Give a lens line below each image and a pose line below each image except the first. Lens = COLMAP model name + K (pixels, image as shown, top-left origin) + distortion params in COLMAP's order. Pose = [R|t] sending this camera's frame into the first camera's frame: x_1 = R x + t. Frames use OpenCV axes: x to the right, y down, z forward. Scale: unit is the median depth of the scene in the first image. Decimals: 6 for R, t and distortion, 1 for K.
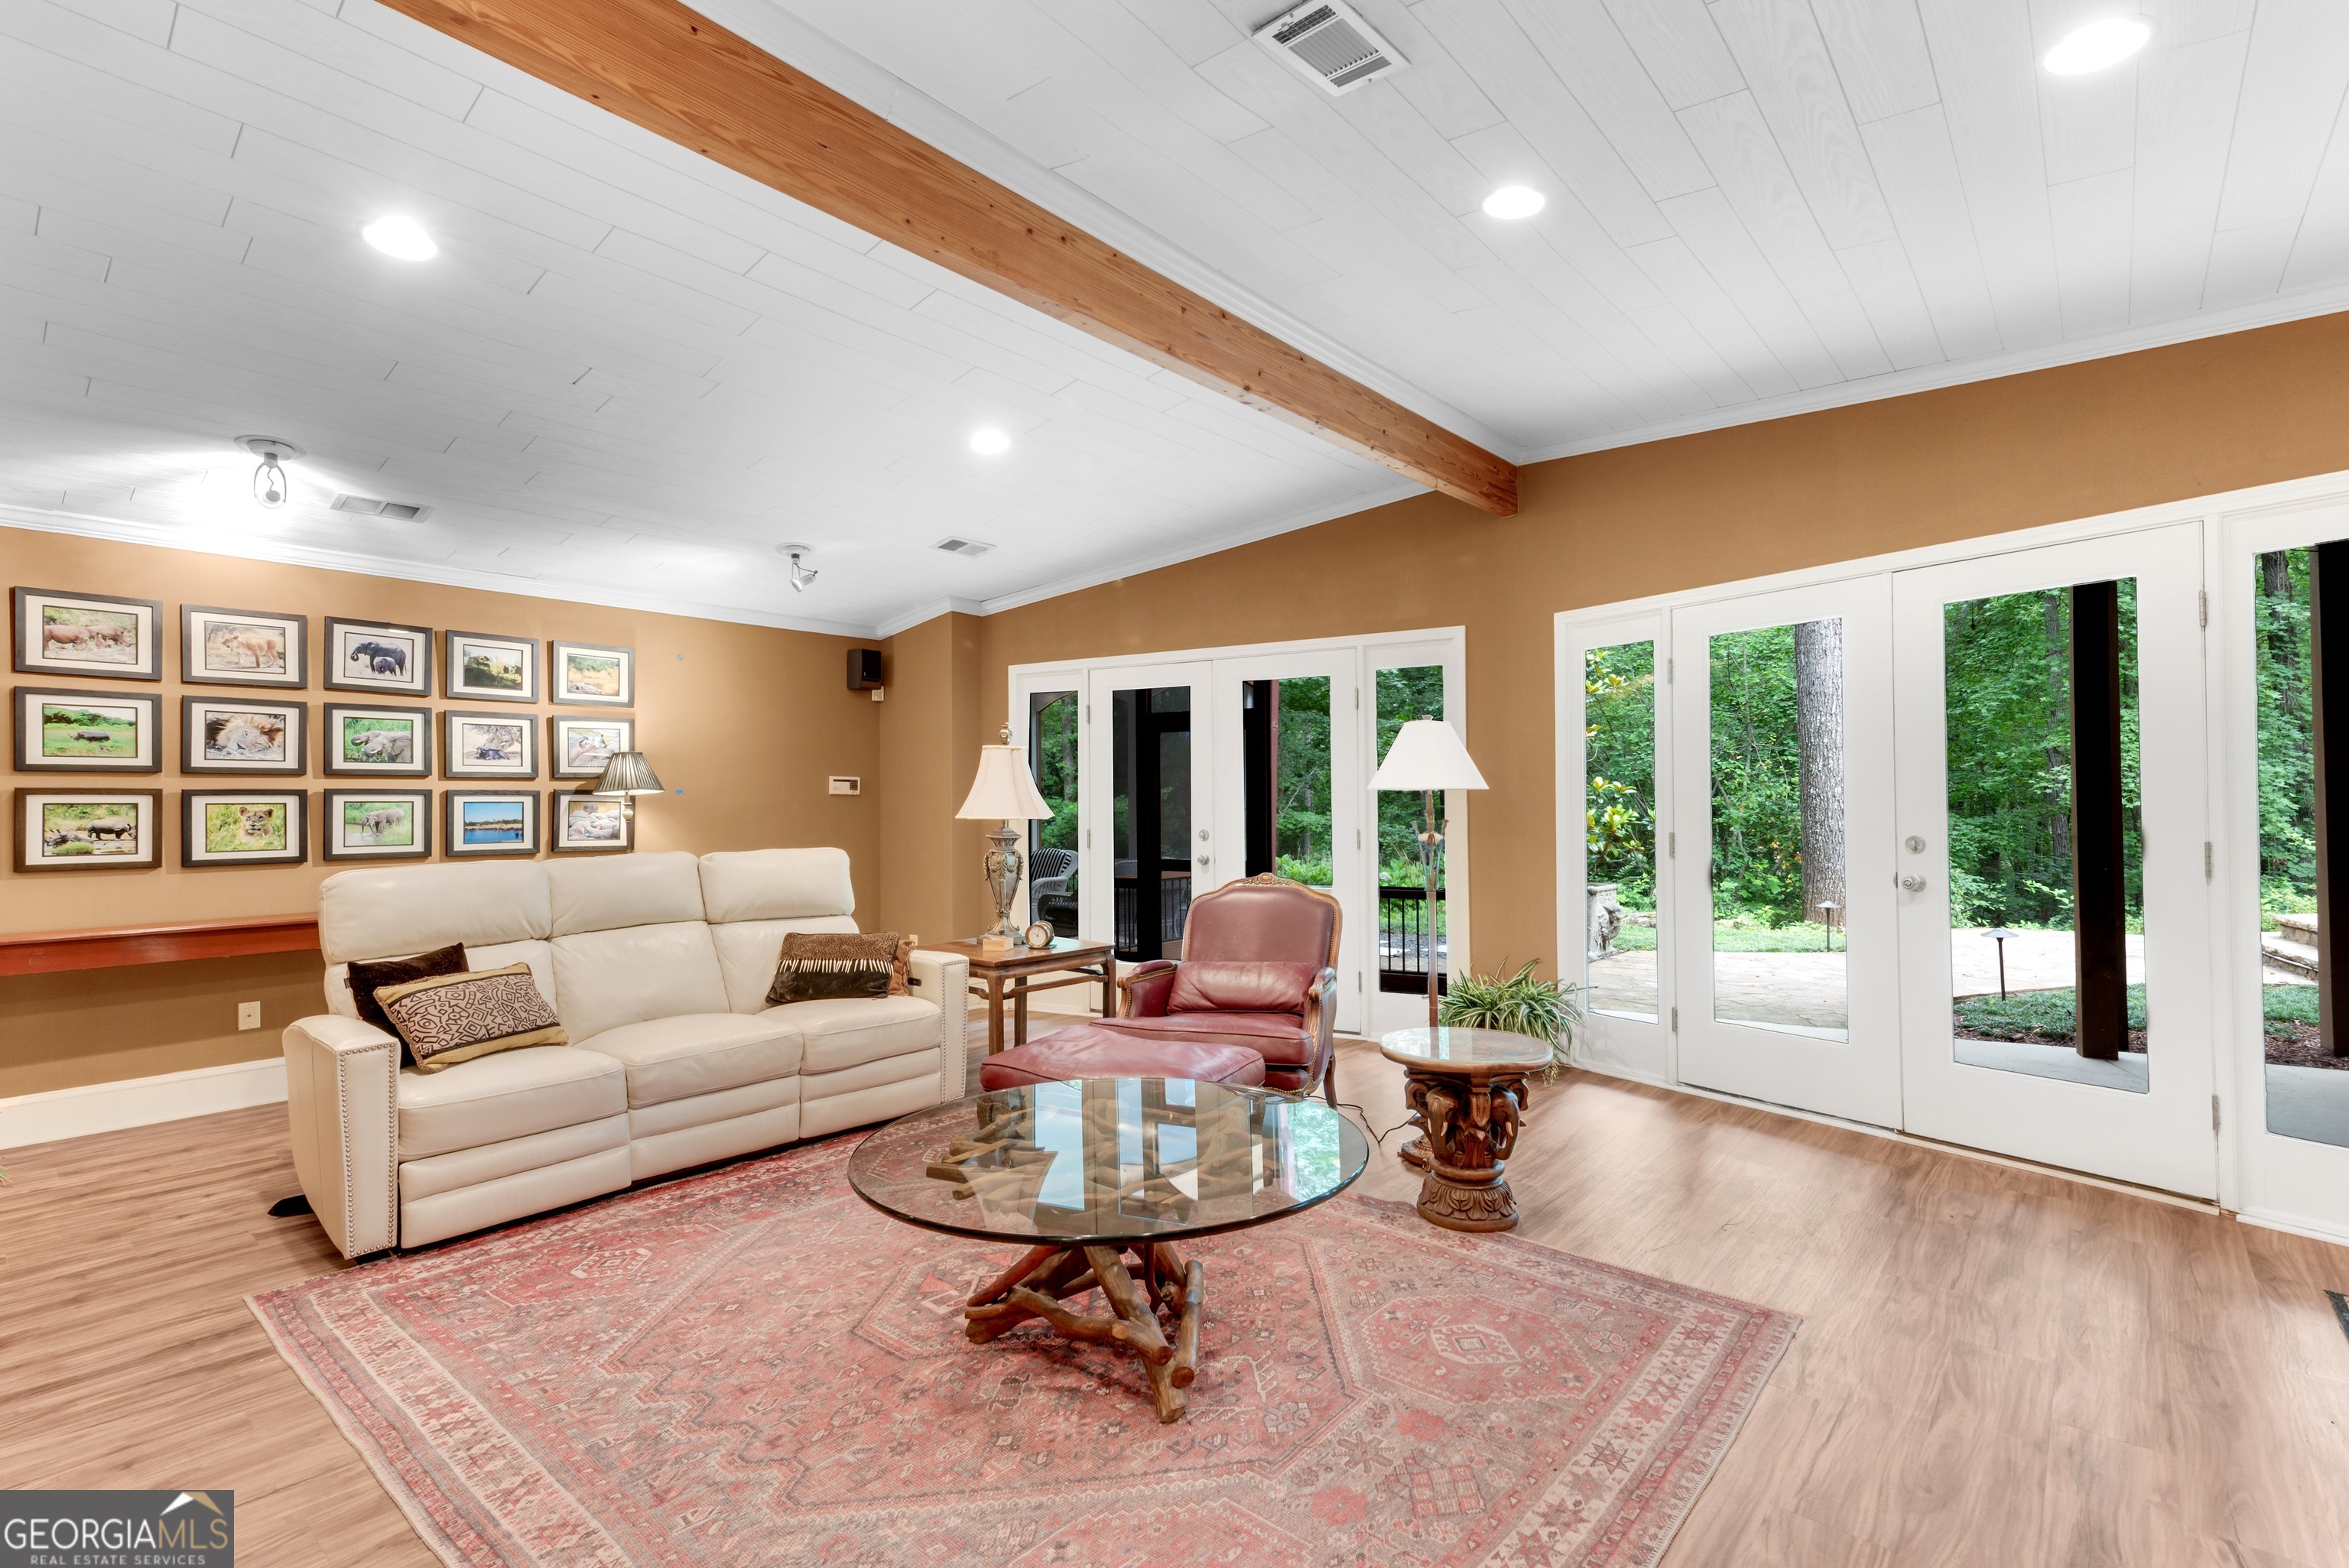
lens RADIAL K [[1082.8, 0, 1179.0], [0, 1082.8, 791.2], [0, 0, 1]] dist [0.020227, -0.000218]
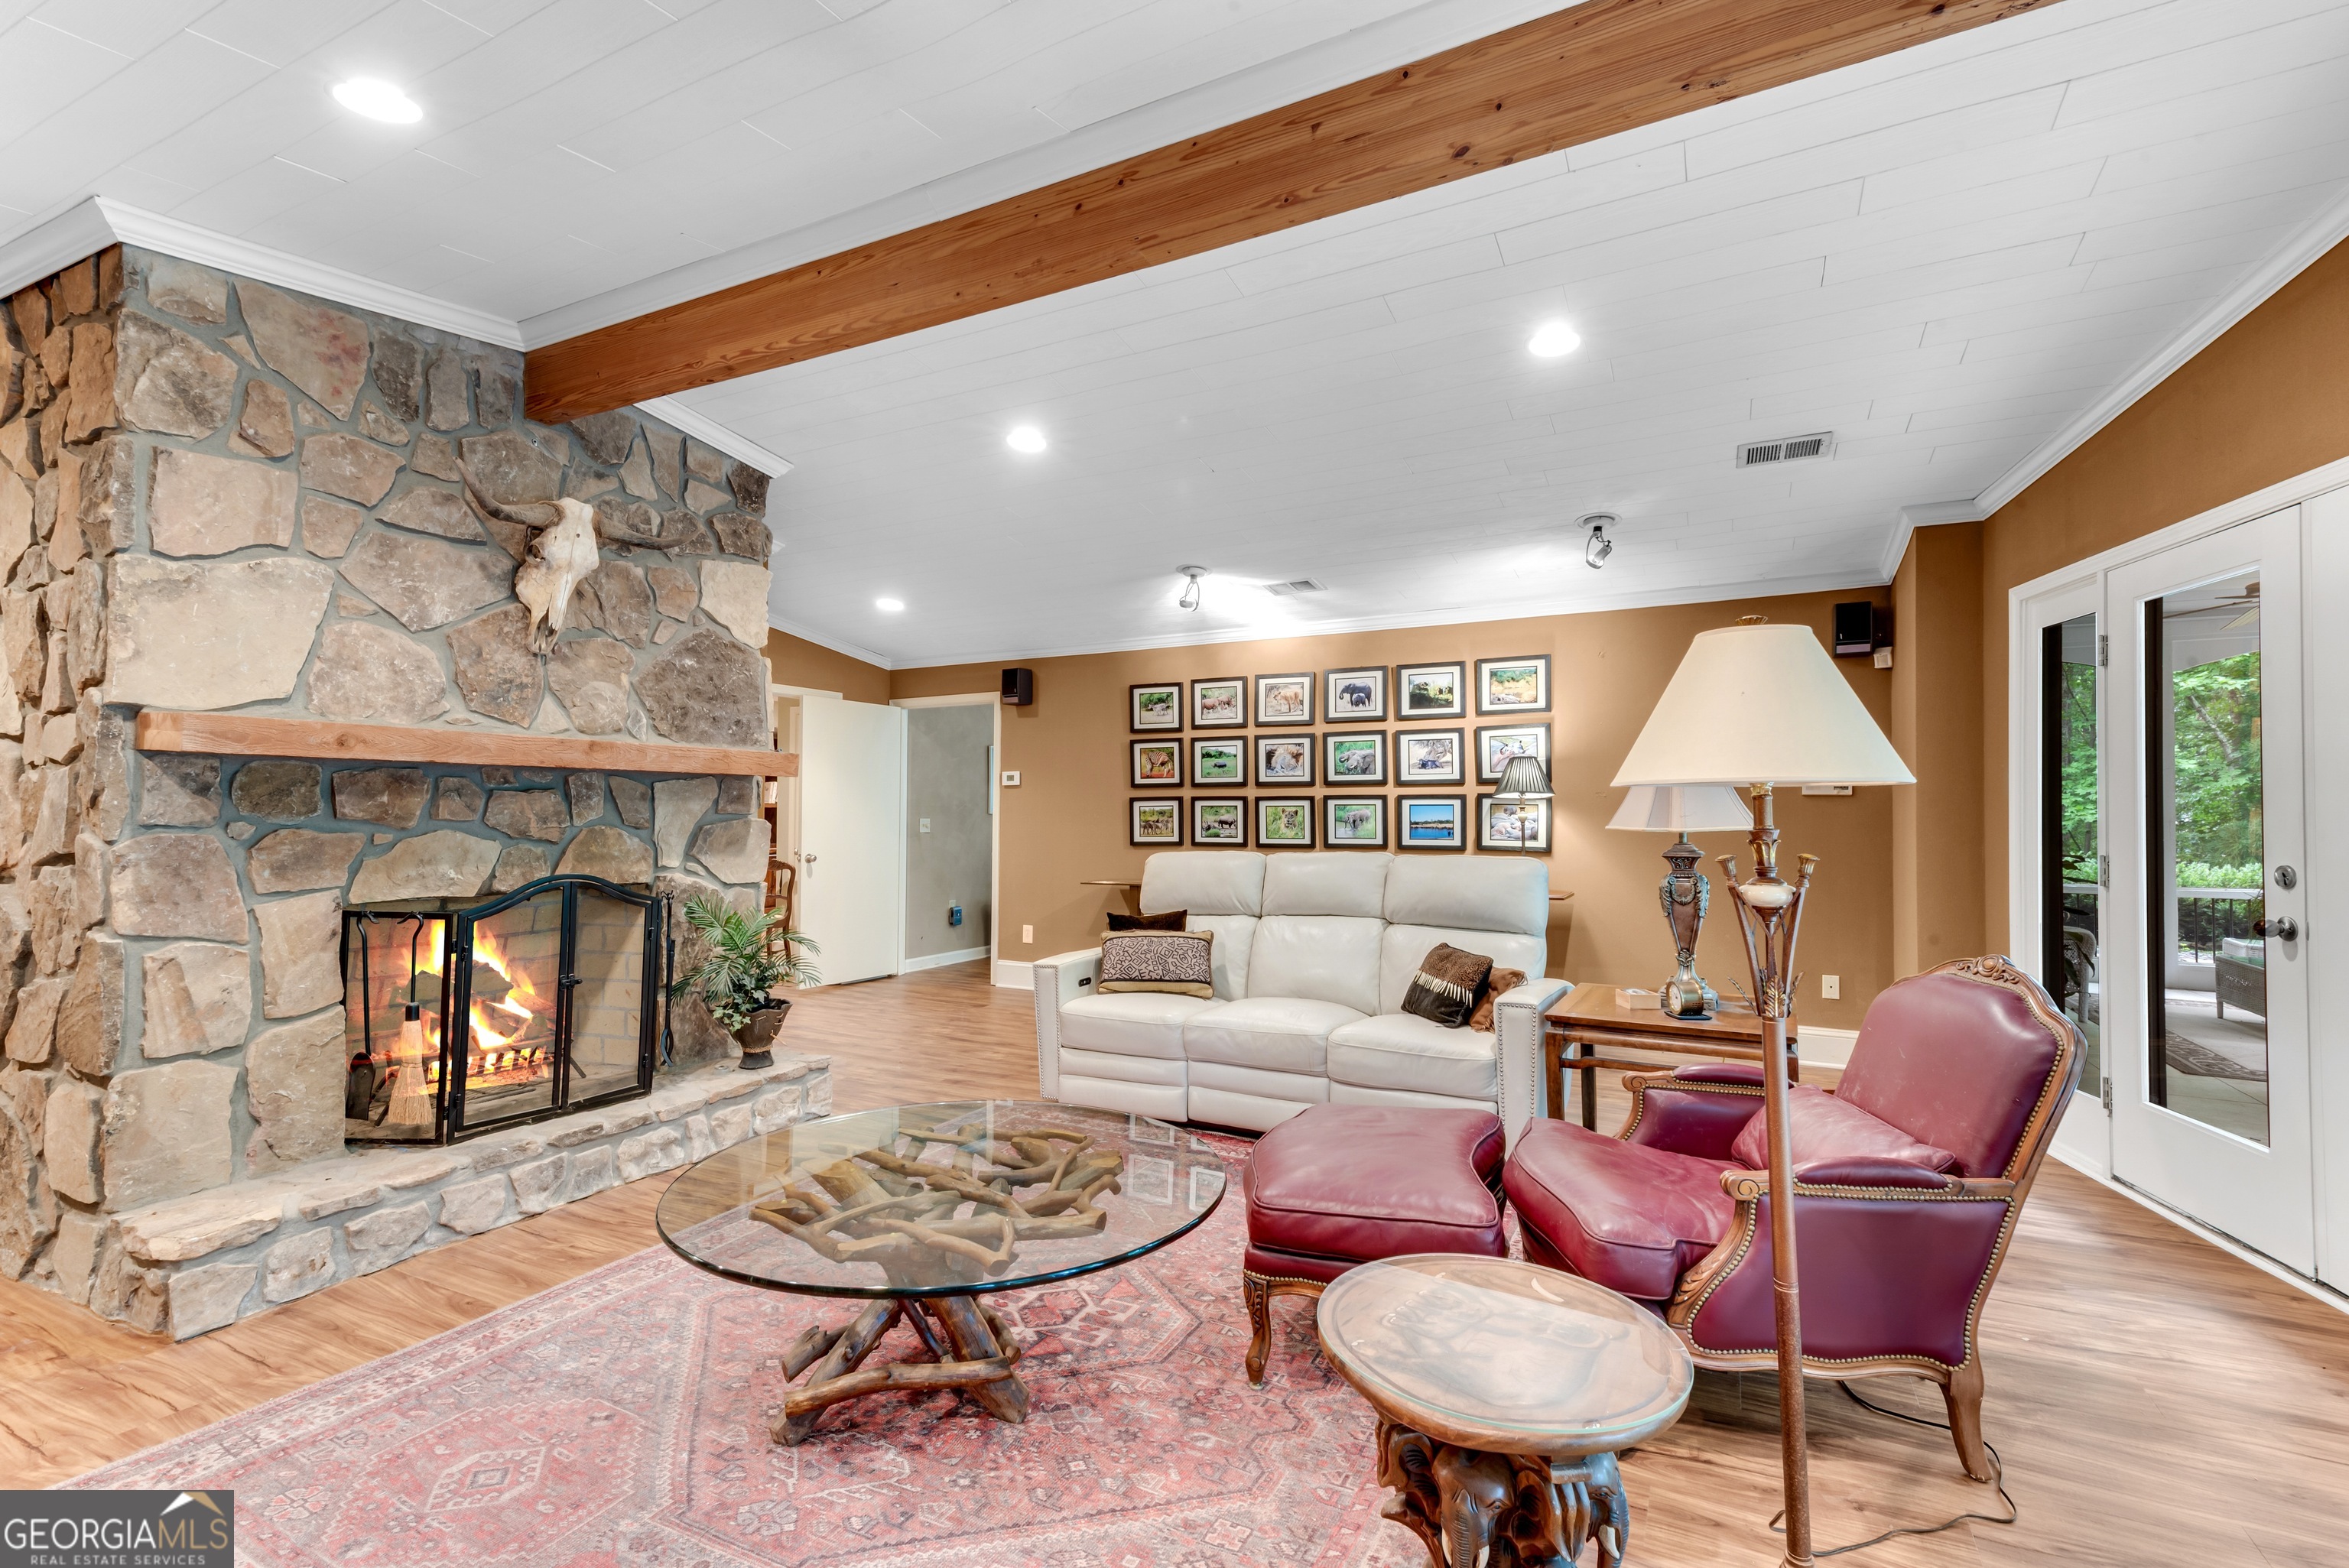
lens RADIAL K [[1052.6, 0, 1160.1], [0, 1052.6, 792.6], [0, 0, 1]] dist [0.031734, -0.000014]
pose [[0.220346, -0.008640, -0.975383, 0.456441], [0.012087, 0.999908, -0.006127, 0.000118], [0.975347, -0.010439, 0.220431, 0.506686]]
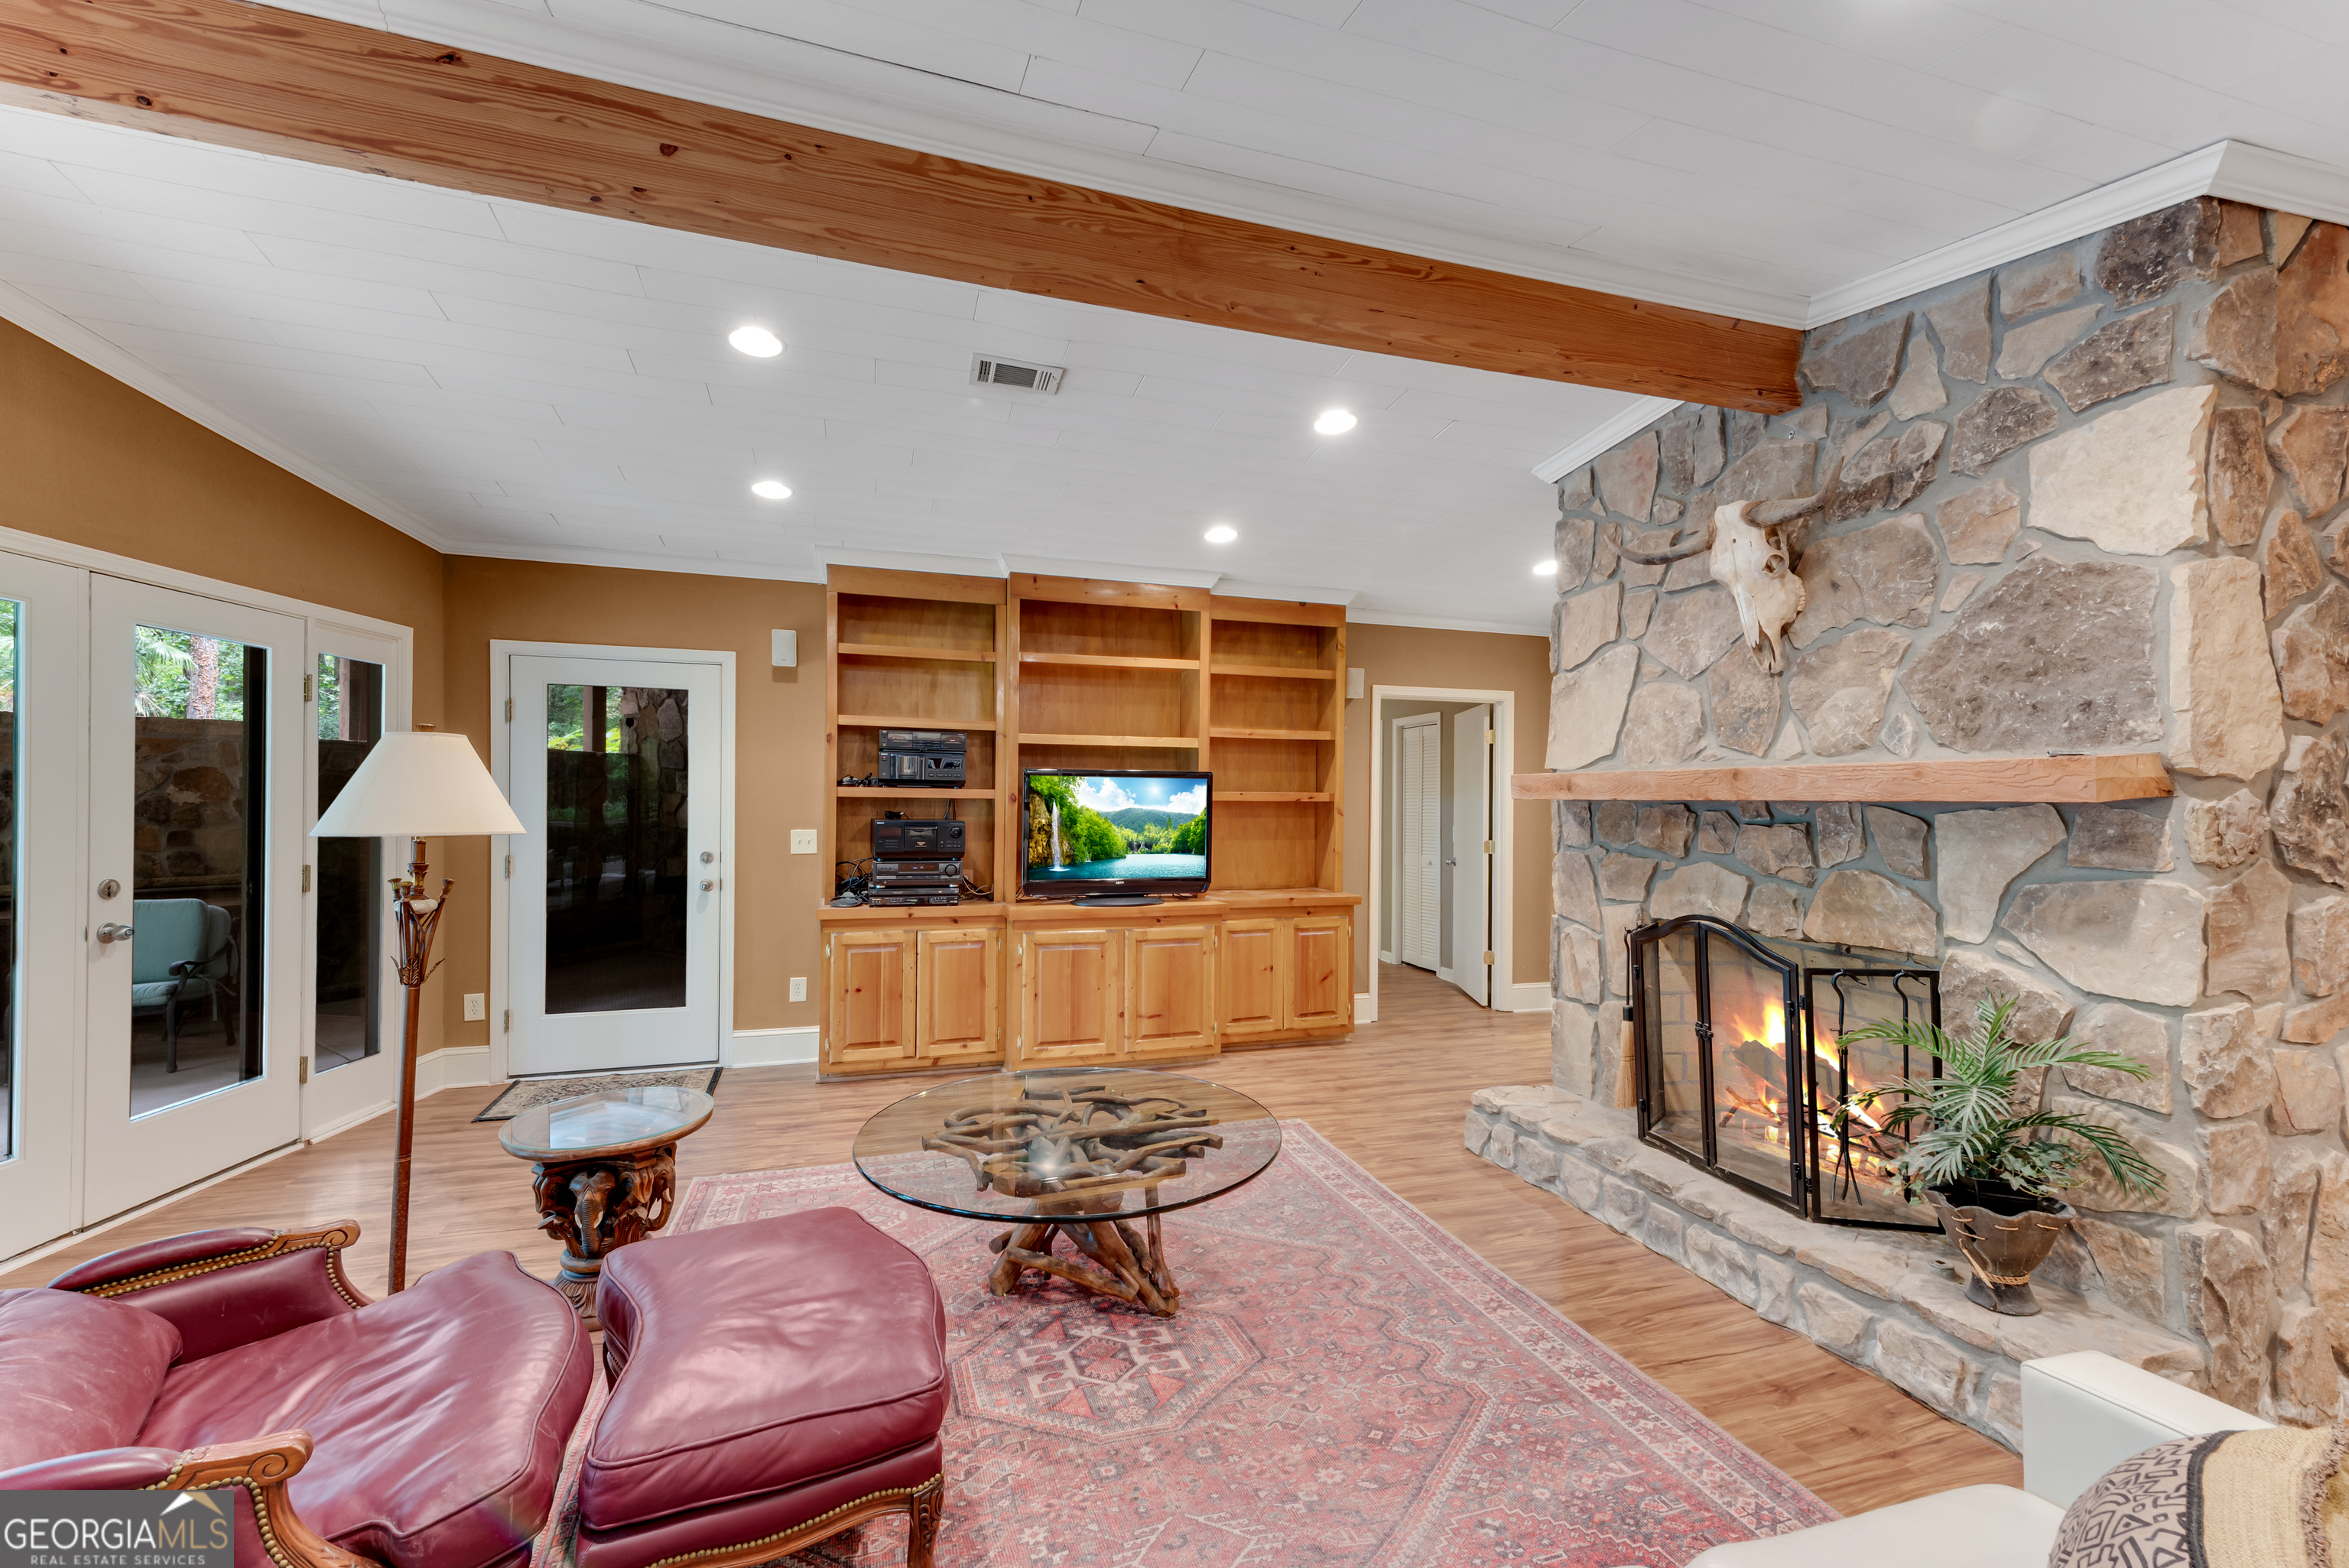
lens RADIAL K [[992.2, 0, 1176.1], [0, 992.2, 799.1], [0, 0, 1]] dist [0.009152, 0.000176]
pose [[-0.860194, 0.003608, 0.509955, -0.379046], [-0.007778, 0.999766, -0.020192, -0.012002], [-0.509908, -0.021335, -0.859964, 0.990133]]
